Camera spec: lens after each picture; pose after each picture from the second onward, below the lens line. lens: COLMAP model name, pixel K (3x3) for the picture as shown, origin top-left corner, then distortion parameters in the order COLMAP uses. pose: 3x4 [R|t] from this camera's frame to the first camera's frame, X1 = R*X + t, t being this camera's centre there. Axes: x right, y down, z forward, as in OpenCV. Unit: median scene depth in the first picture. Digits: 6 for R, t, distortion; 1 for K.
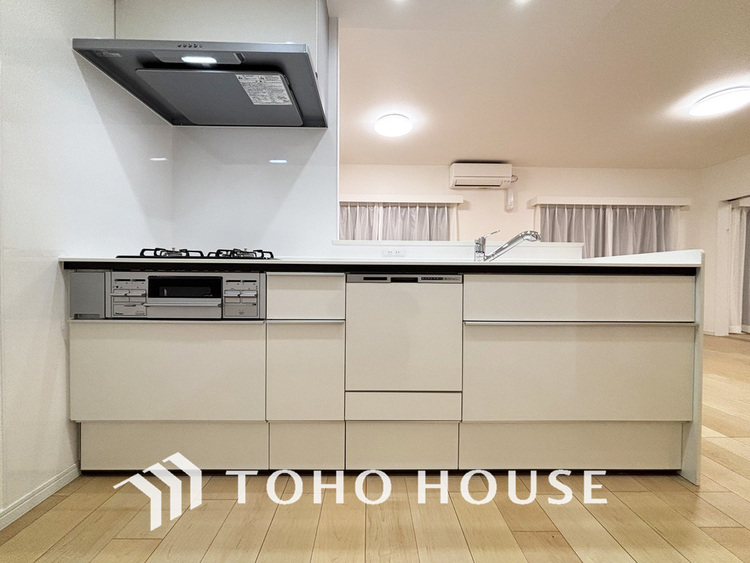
lens RADIAL K [[299.2, 0, 377.3], [0, 299.2, 280.5], [0, 0, 1]] dist [-0.000386, -0.000476]
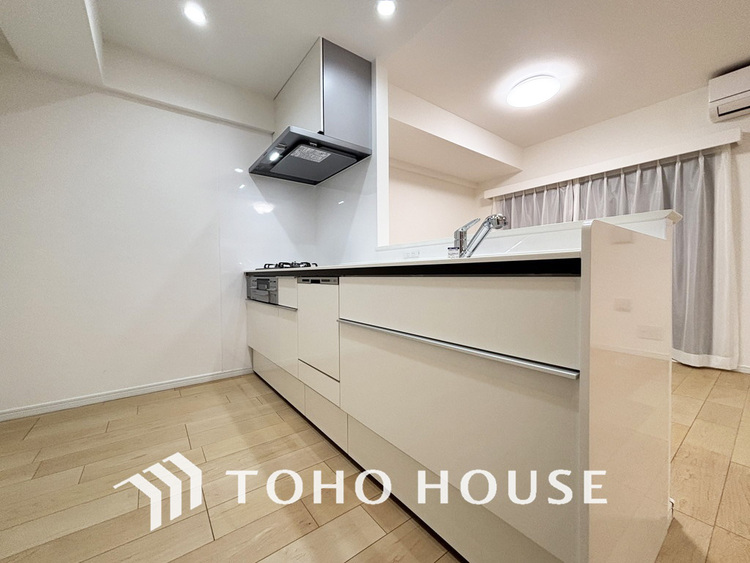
lens RADIAL K [[299.2, 0, 373.7], [0, 299.2, 282.4], [0, 0, 1]] dist [-0.000386, -0.000476]
pose [[0.587851, 0.008686, -0.808922, 1.185447], [0.001375, 0.999930, 0.011736, -0.011842], [0.808968, -0.008011, 0.587798, 0.426279]]
